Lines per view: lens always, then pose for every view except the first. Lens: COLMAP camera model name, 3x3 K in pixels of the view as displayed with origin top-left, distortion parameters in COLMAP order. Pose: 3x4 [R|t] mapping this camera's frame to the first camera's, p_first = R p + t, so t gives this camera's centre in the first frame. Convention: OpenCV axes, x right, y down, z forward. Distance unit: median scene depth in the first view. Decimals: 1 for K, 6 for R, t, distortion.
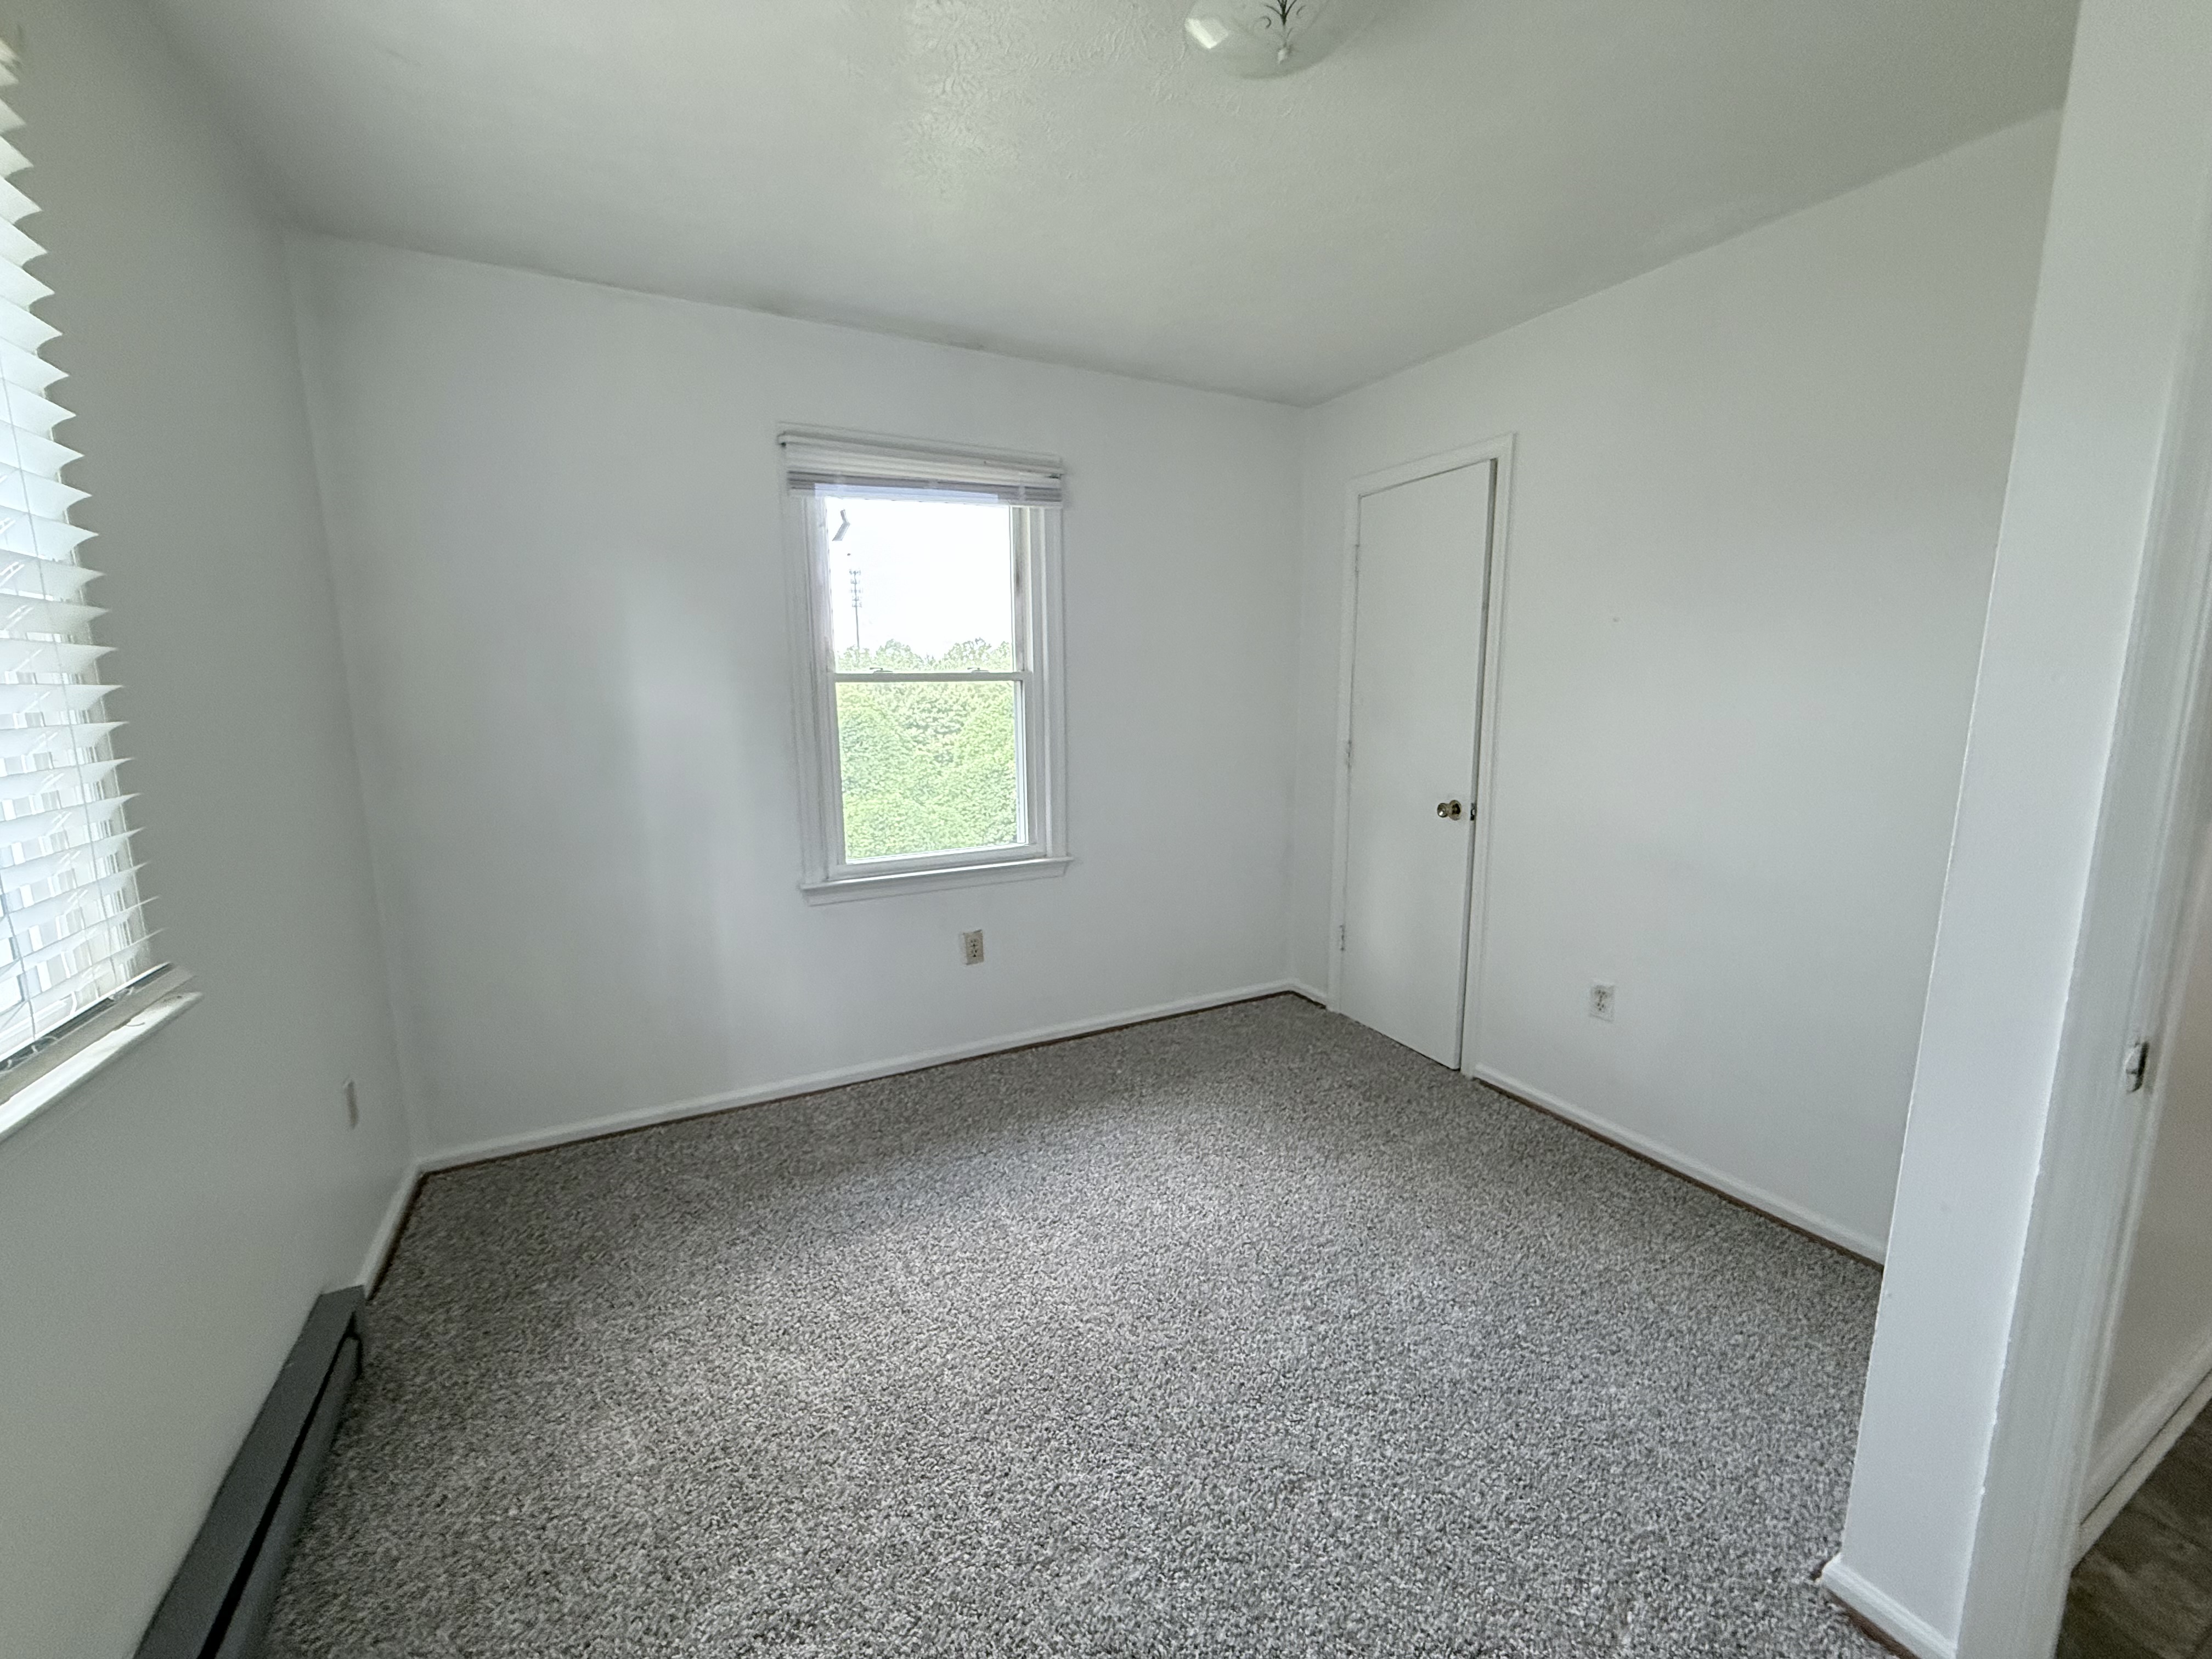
lens RADIAL K [[882.2, 0, 1102.8], [0, 882.2, 830.9], [0, 0, 1]] dist [-0.000143, -0.000099]
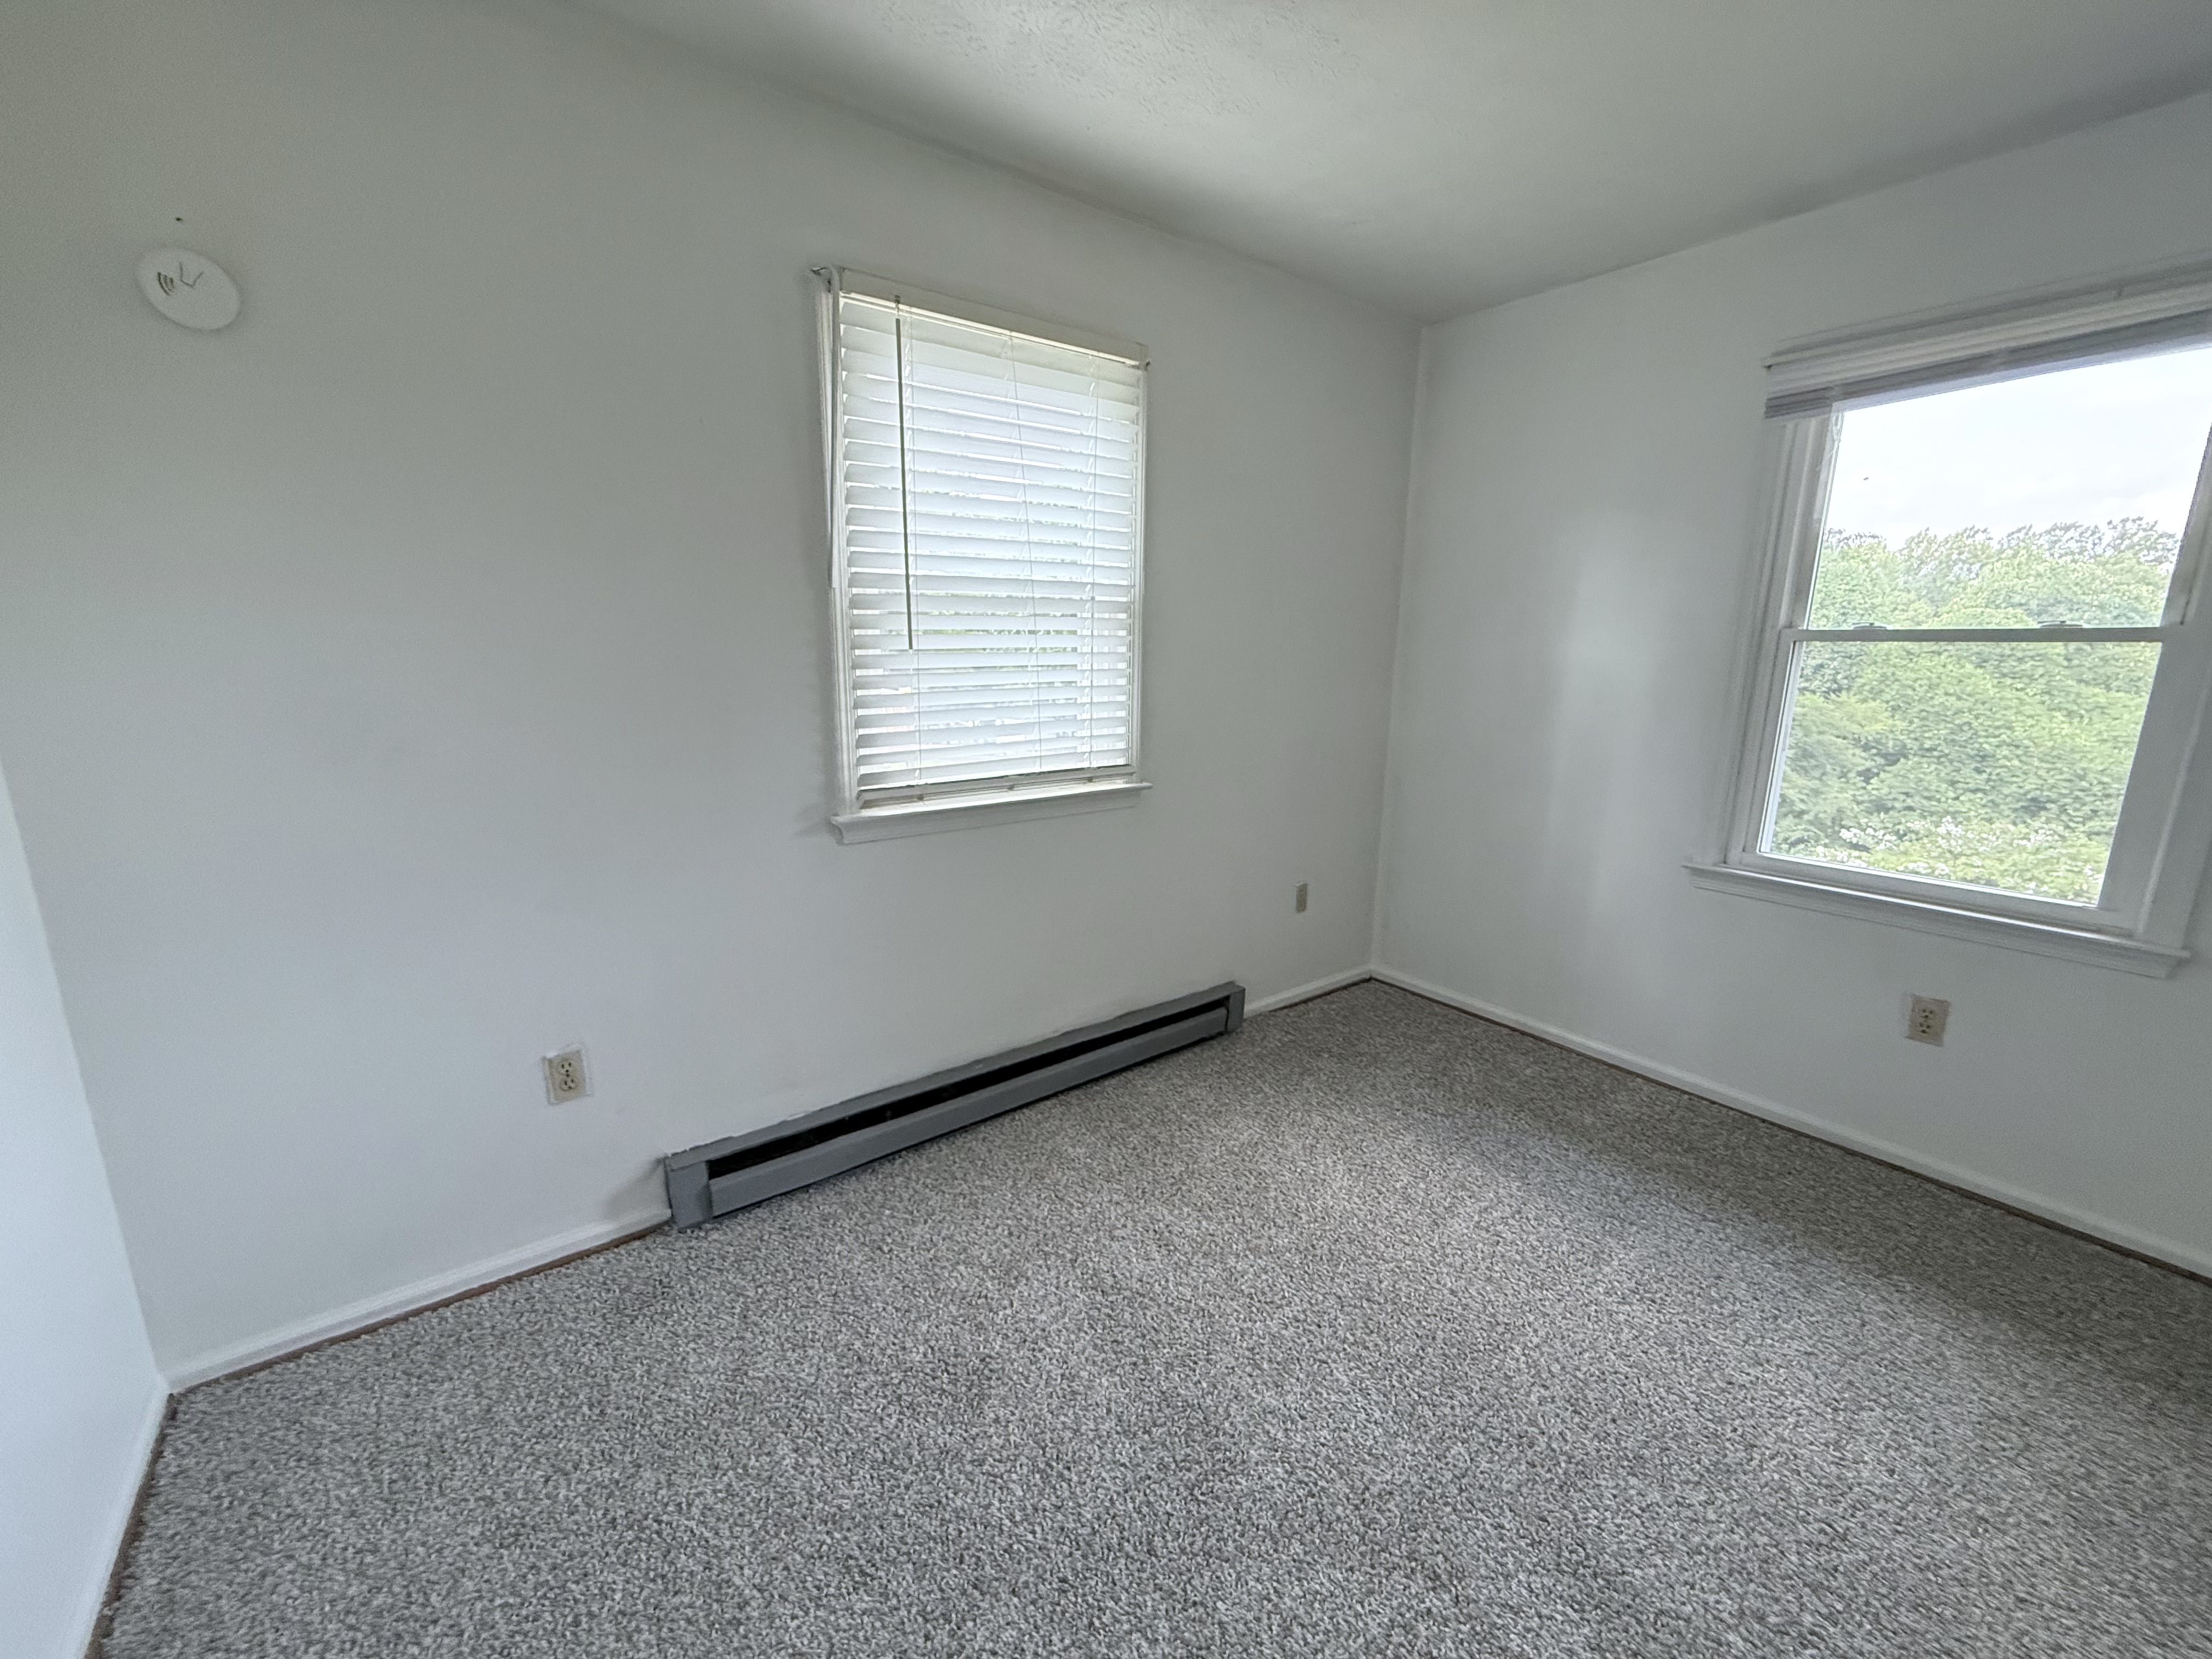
lens RADIAL K [[882.2, 0, 1102.8], [0, 882.2, 830.9], [0, 0, 1]] dist [-0.000143, -0.000099]
pose [[0.158260, 0.216451, -0.963381, 0.492276], [-0.172591, 0.966720, 0.188849, -0.041984], [0.972197, 0.136383, 0.190351, 0.247410]]
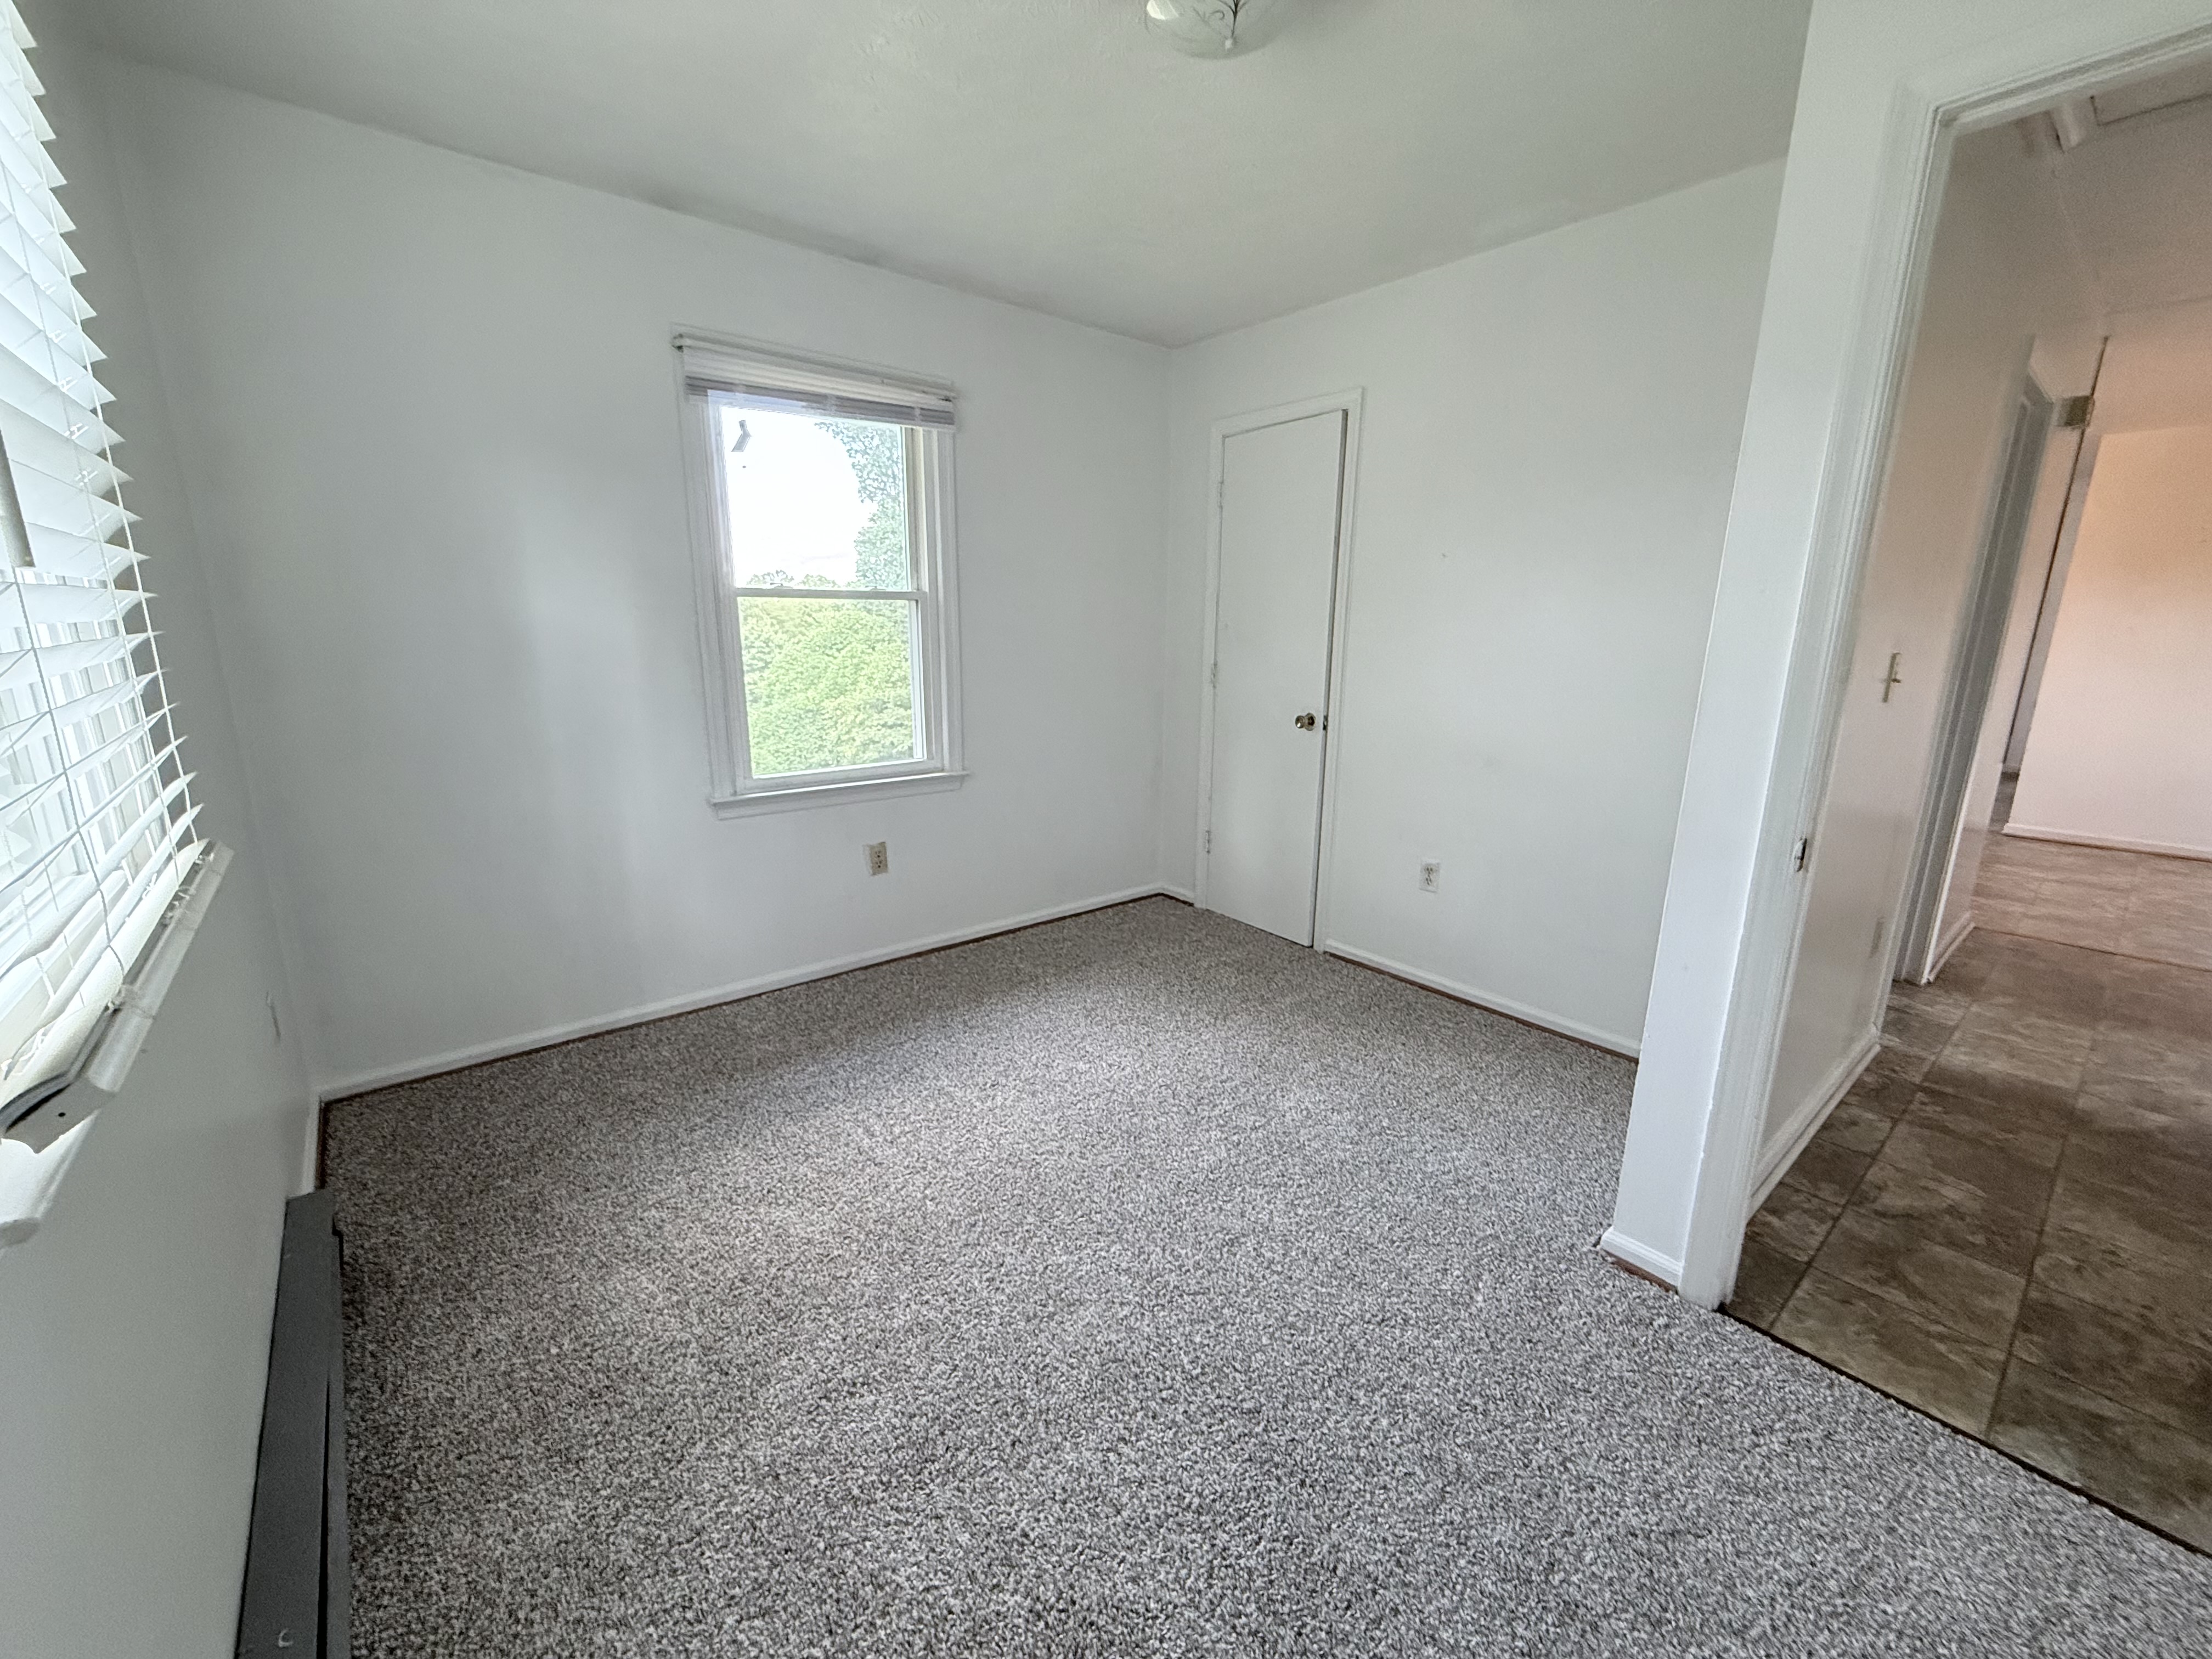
lens RADIAL K [[882.2, 0, 1102.8], [0, 882.2, 830.9], [0, 0, 1]] dist [-0.000143, -0.000099]
pose [[0.979034, -0.031404, 0.201262, -0.117516], [0.018012, 0.997521, 0.068030, 0.040904], [-0.202899, -0.062978, 0.977172, -0.090428]]
